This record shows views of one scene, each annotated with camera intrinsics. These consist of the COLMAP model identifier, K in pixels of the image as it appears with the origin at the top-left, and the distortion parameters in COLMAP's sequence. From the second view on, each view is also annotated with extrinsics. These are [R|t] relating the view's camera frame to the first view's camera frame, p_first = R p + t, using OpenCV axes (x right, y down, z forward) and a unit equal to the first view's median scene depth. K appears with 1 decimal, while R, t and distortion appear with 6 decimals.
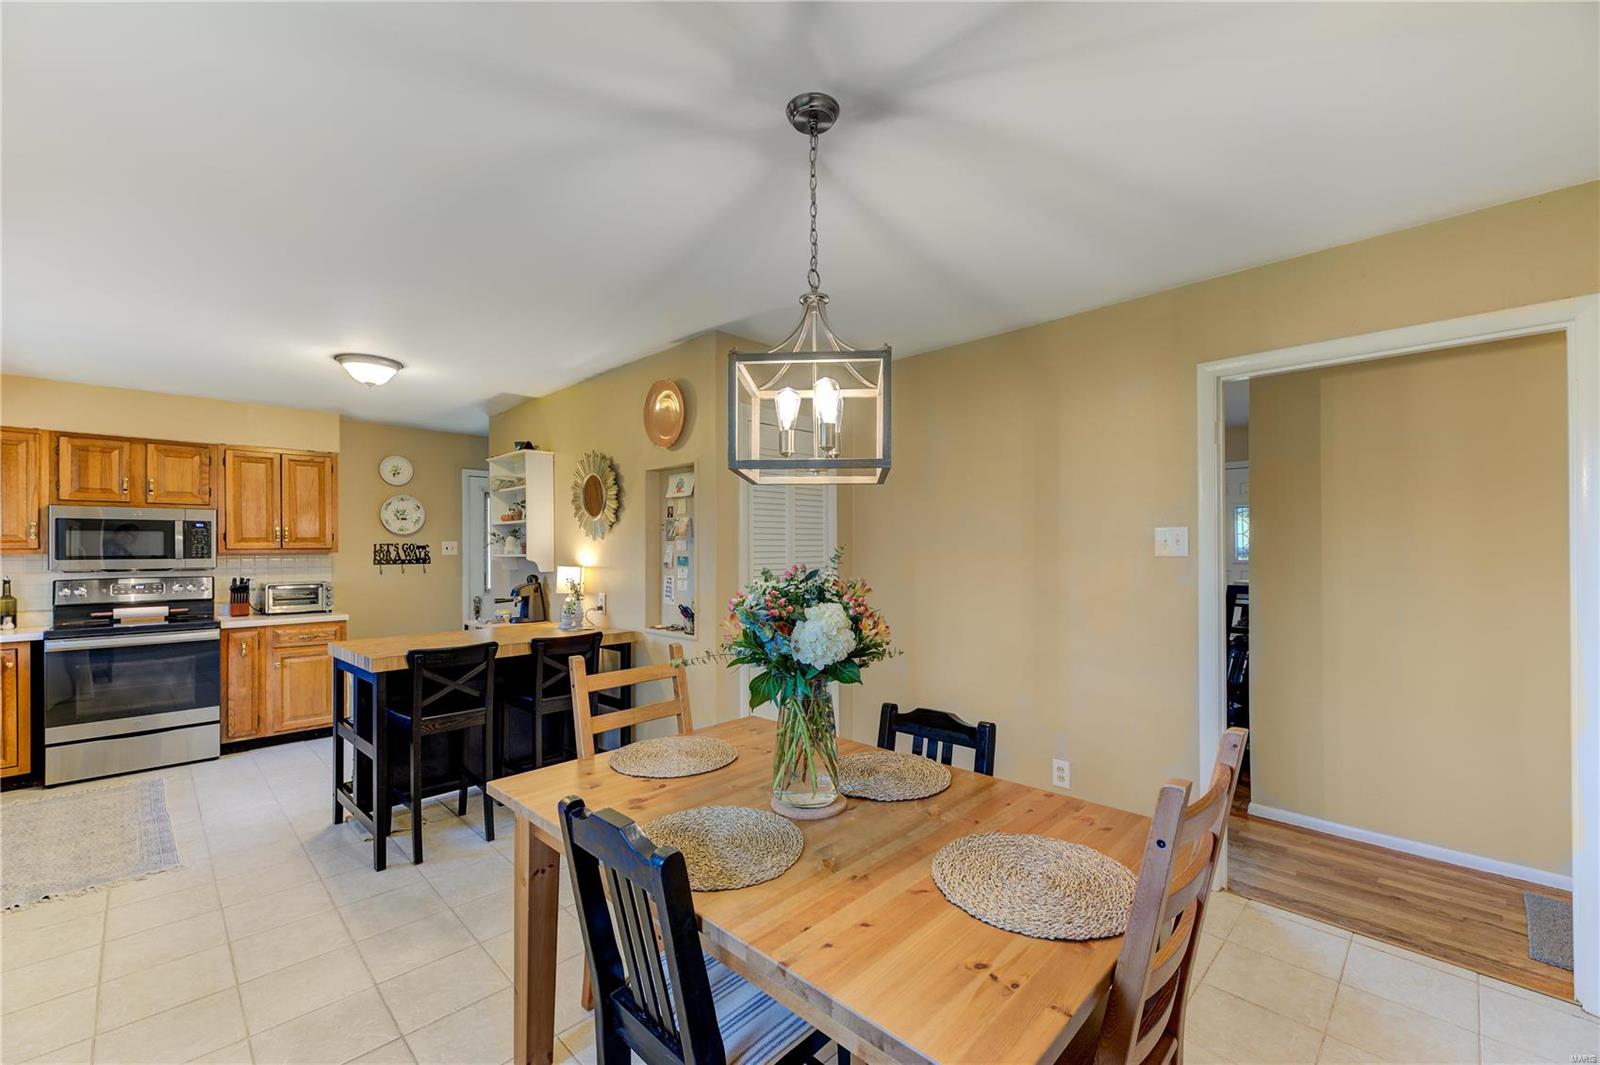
lens RADIAL K [[658.9, 0, 812.5], [0, 658.9, 544.1], [0, 0, 1]] dist [0.000938, -0.000102]
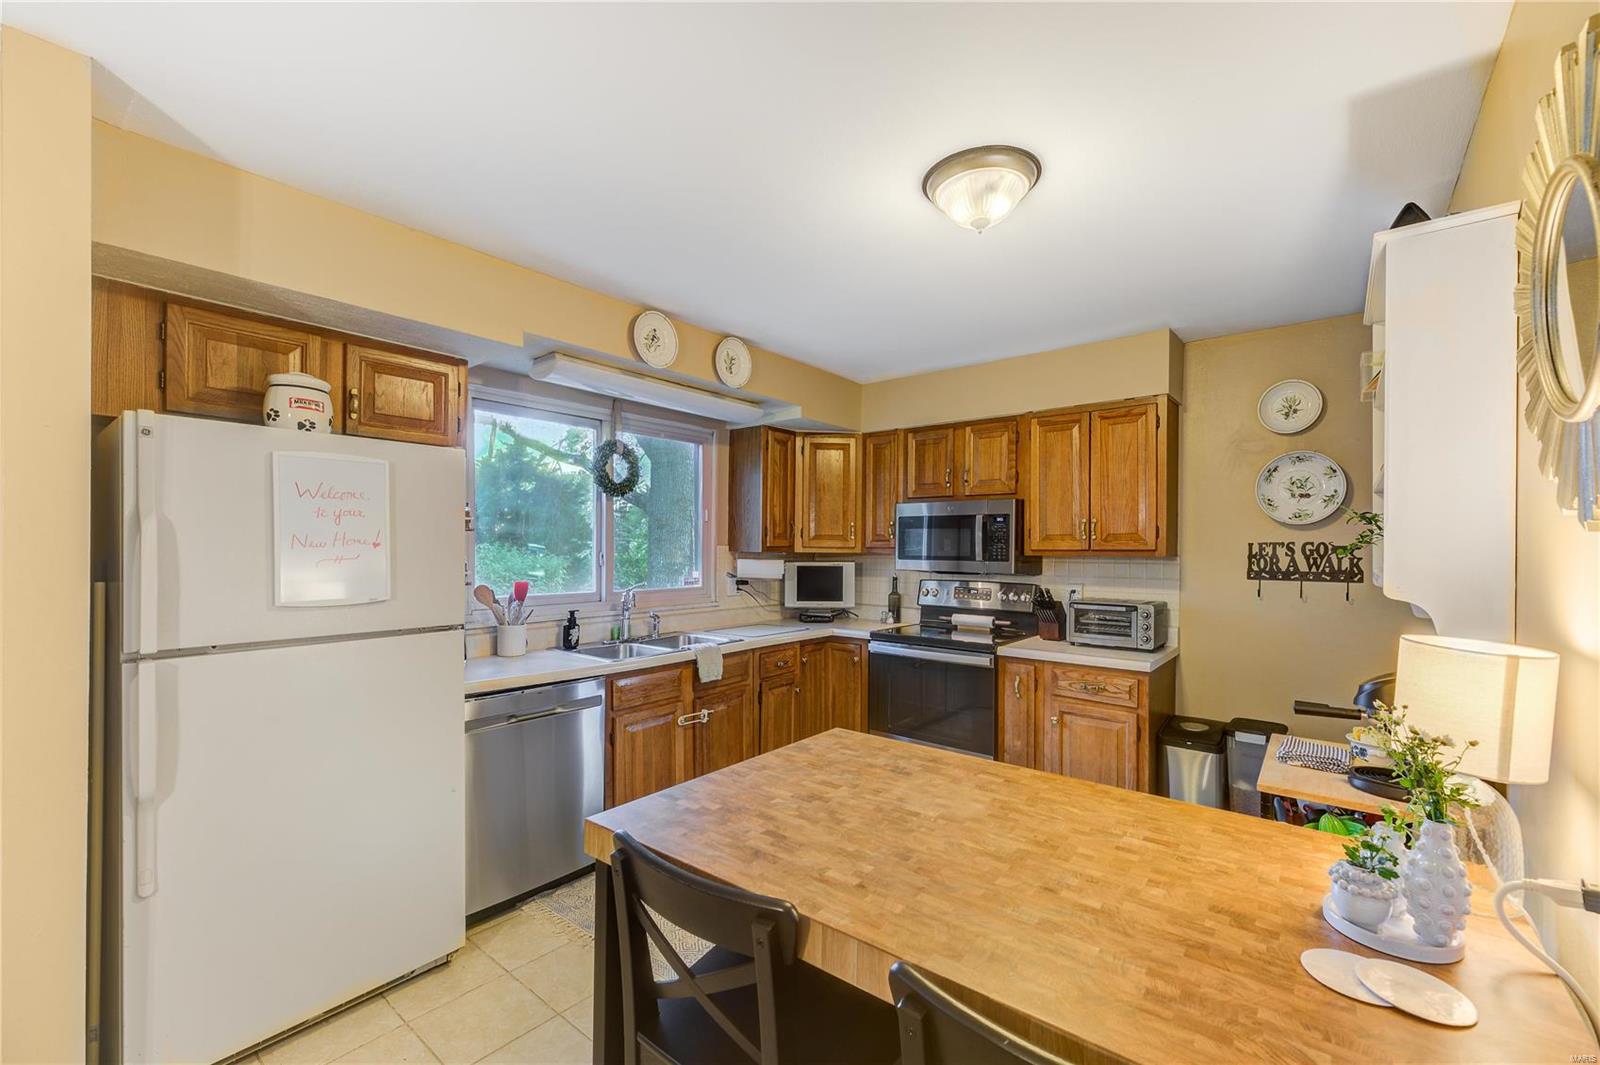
lens RADIAL K [[676.4, 0, 799.2], [0, 676.4, 547.1], [0, 0, 1]] dist [0.000898, 0.000020]
pose [[0.077810, 0.007523, -0.996940, -0.140052], [0.001645, 0.999969, 0.007675, -0.002108], [0.996967, -0.002237, 0.077795, 0.710042]]
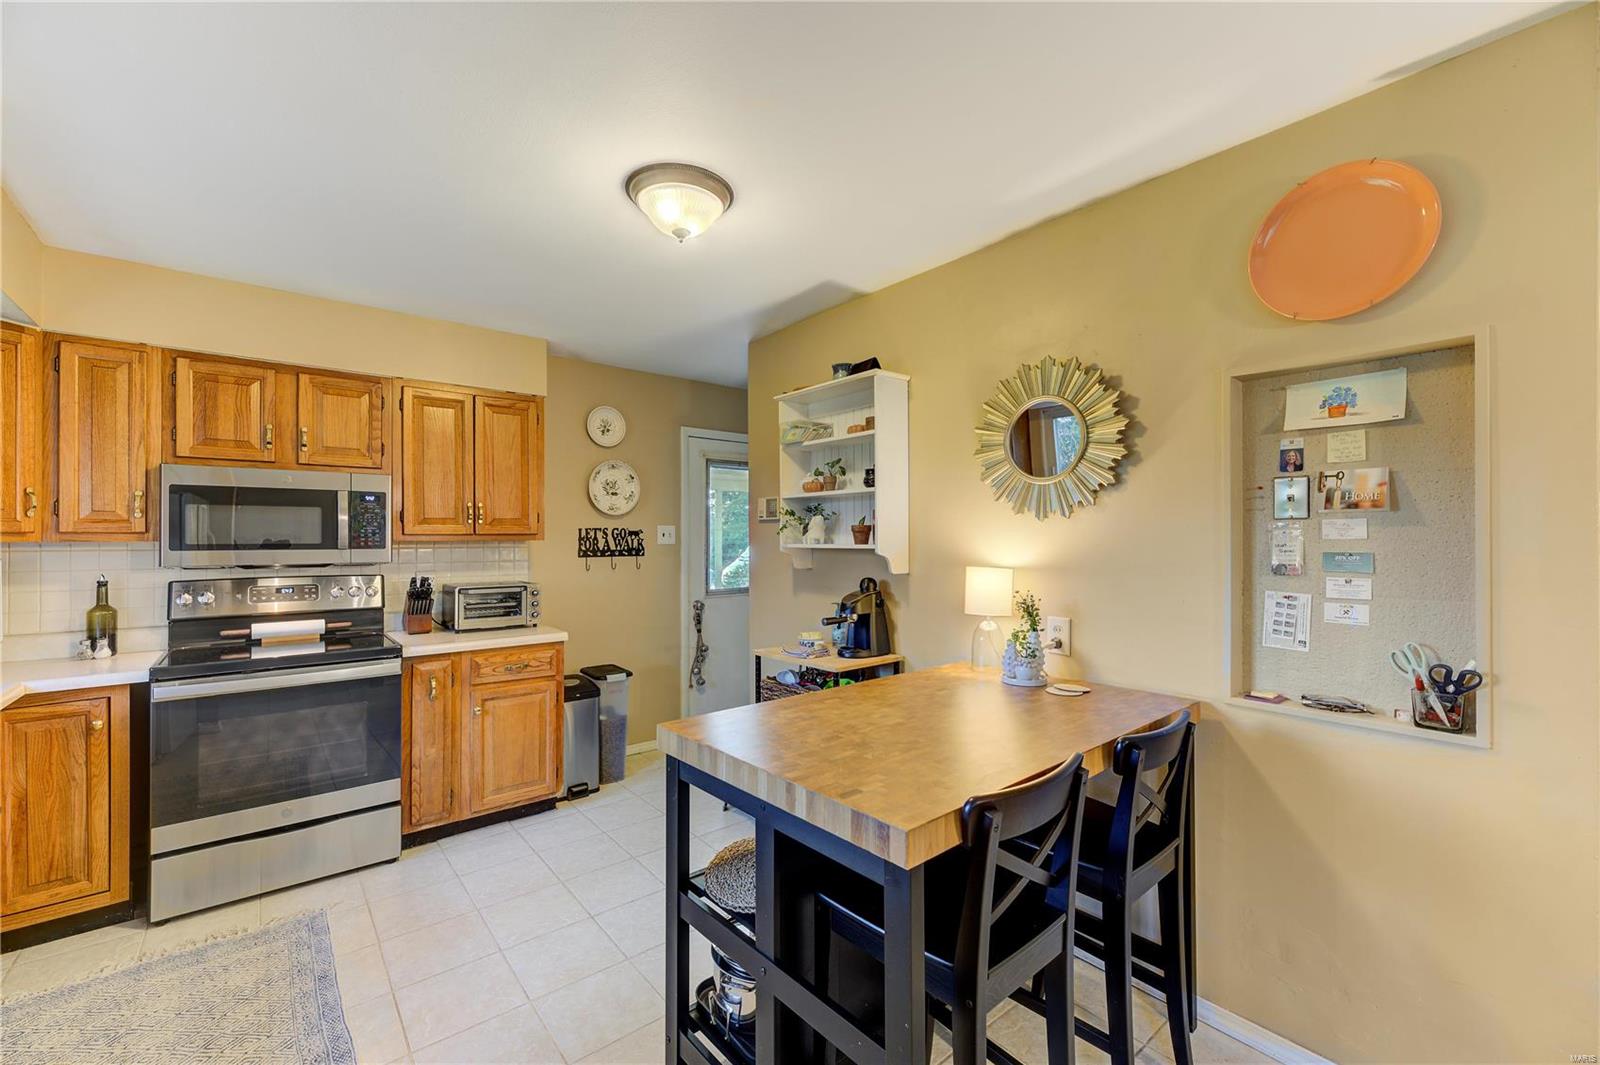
lens RADIAL K [[650.0, 0, 800.0], [0, 650.0, 532.5], [0, 0, 1]] dist [0.003993, 0.000428]
pose [[0.994473, 0.003136, -0.104949, -0.441280], [-0.003129, 0.999995, 0.000230, 0.004307], [0.104949, 0.000100, 0.994478, 0.404347]]
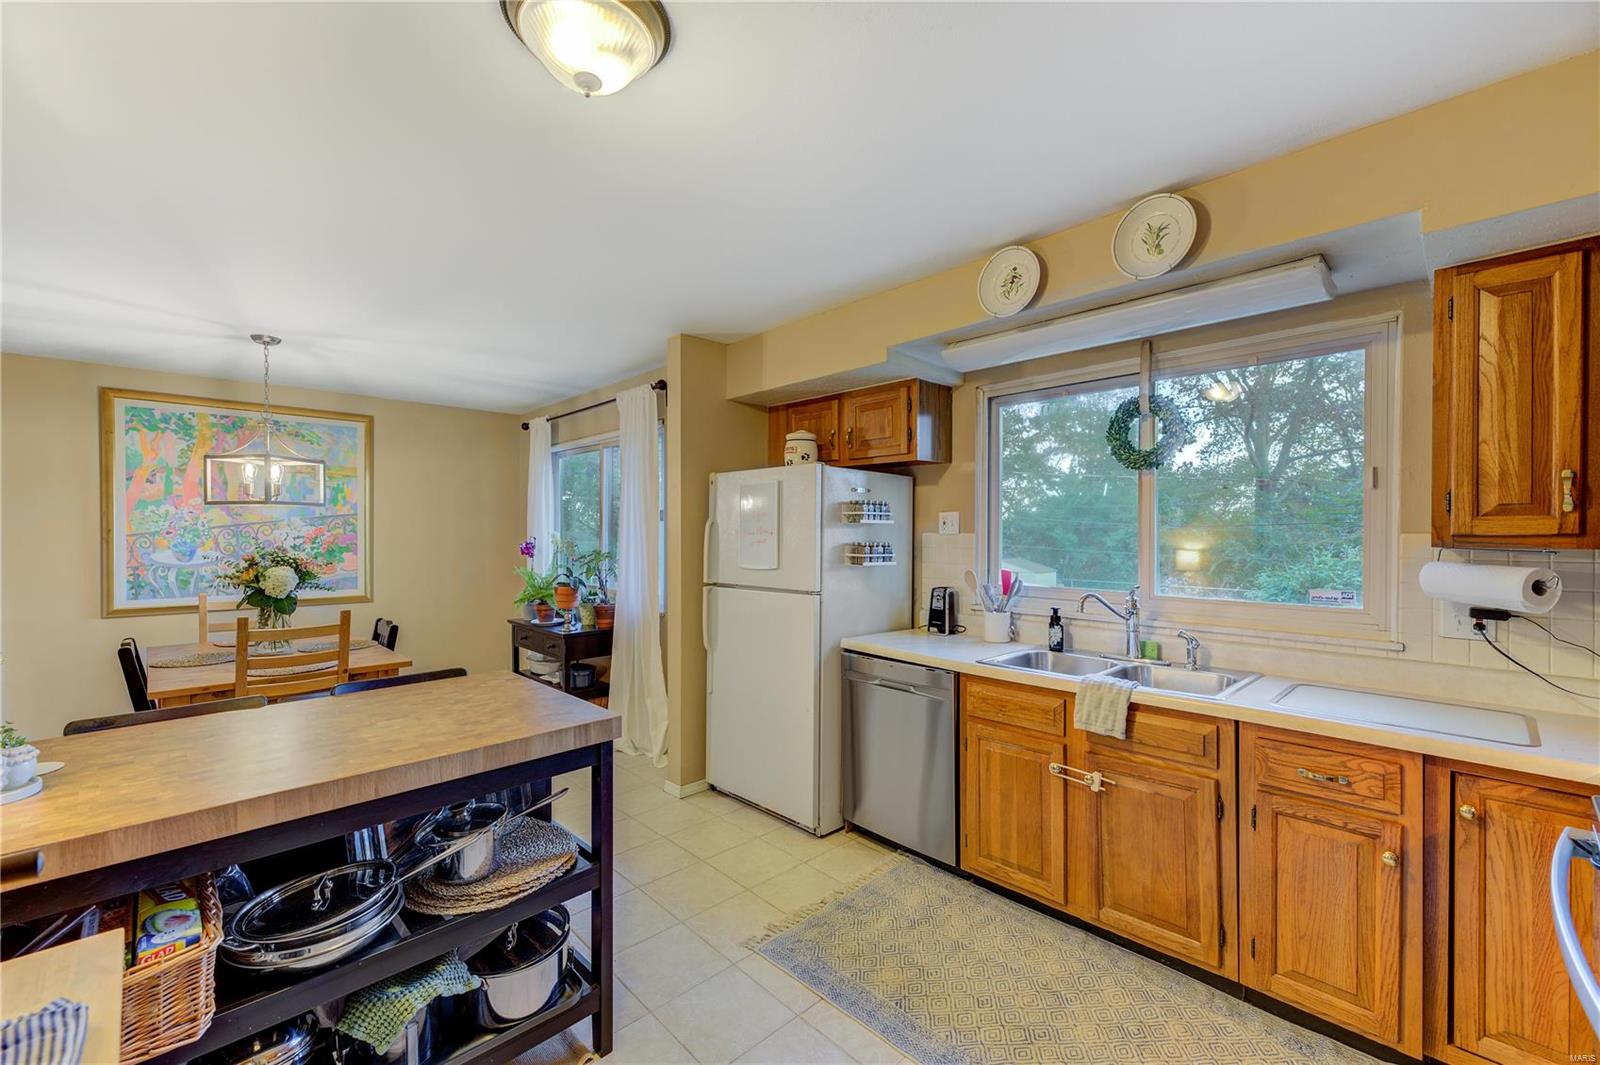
lens RADIAL K [[650.0, 0, 800.0], [0, 650.0, 532.5], [0, 0, 1]] dist [0.003993, 0.000428]
pose [[-0.998954, 0.005874, 0.045337, -0.692100], [0.005598, 0.999965, -0.006217, 0.002932], [-0.045372, -0.005957, -0.998952, 1.168925]]
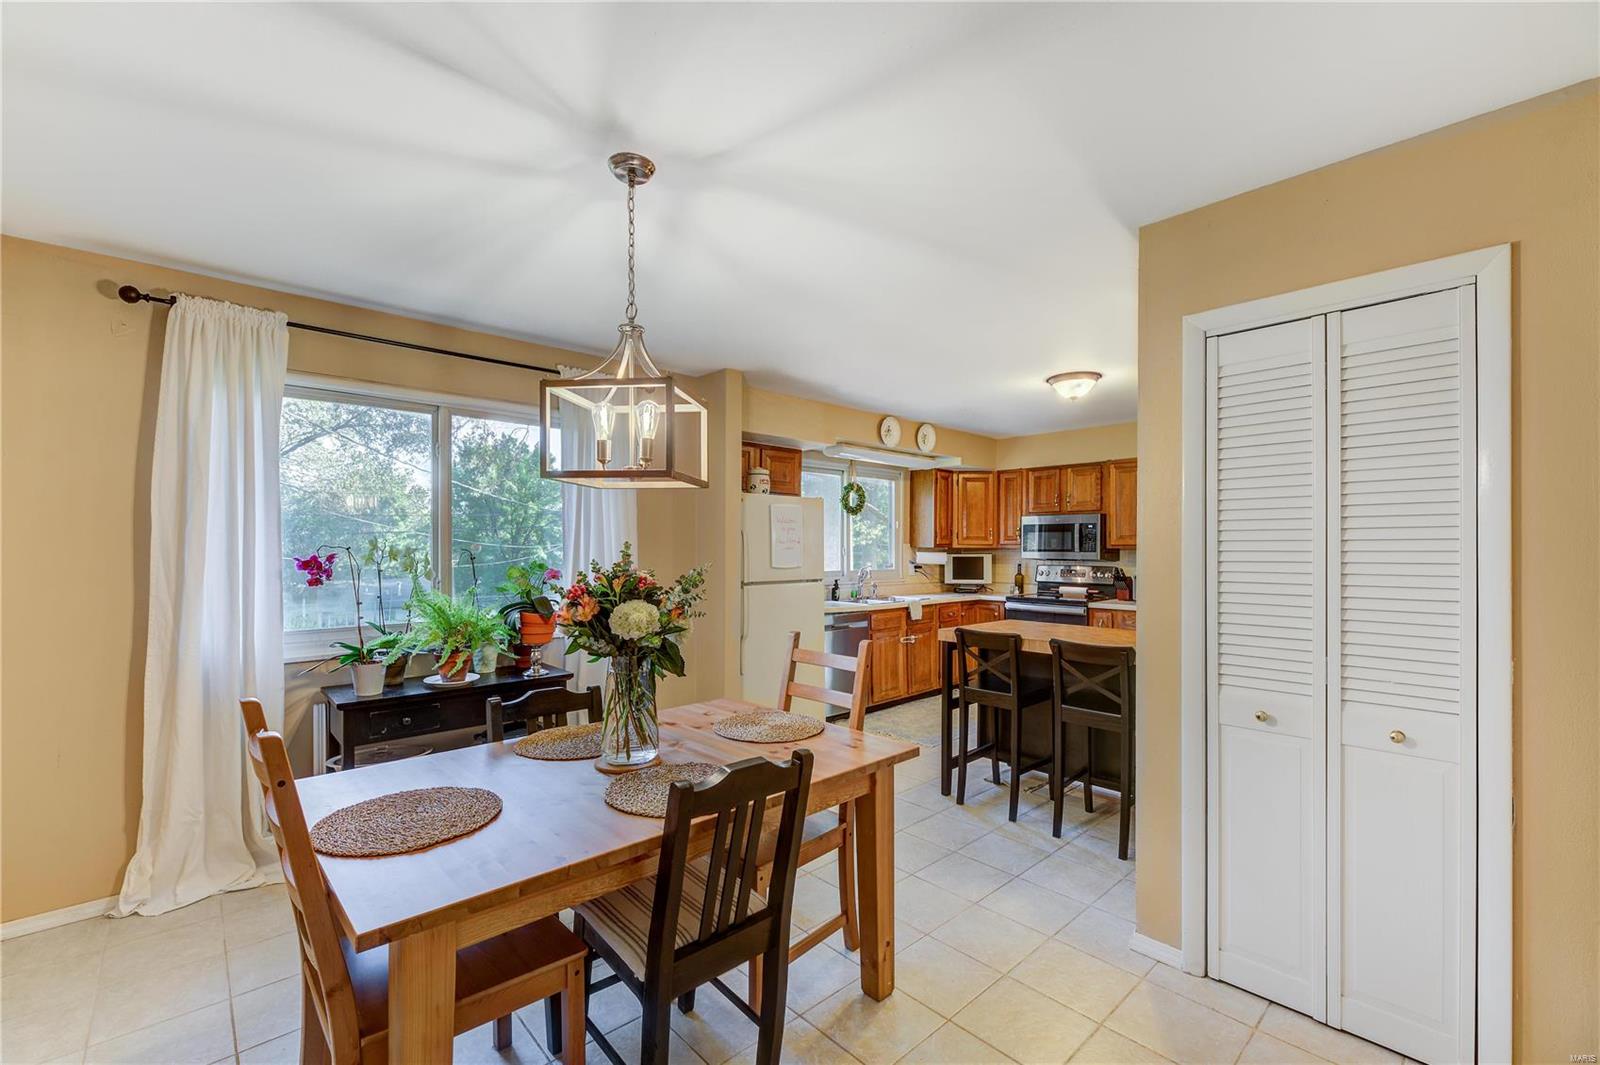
lens RADIAL K [[671.9, 0, 784.0], [0, 671.9, 547.8], [0, 0, 1]] dist [0.019391, -0.000009]
pose [[-0.082095, 0.006483, -0.996603, 0.444005], [0.007284, 0.999956, 0.005905, 0.001354], [0.996598, -0.006774, -0.082139, 0.520959]]
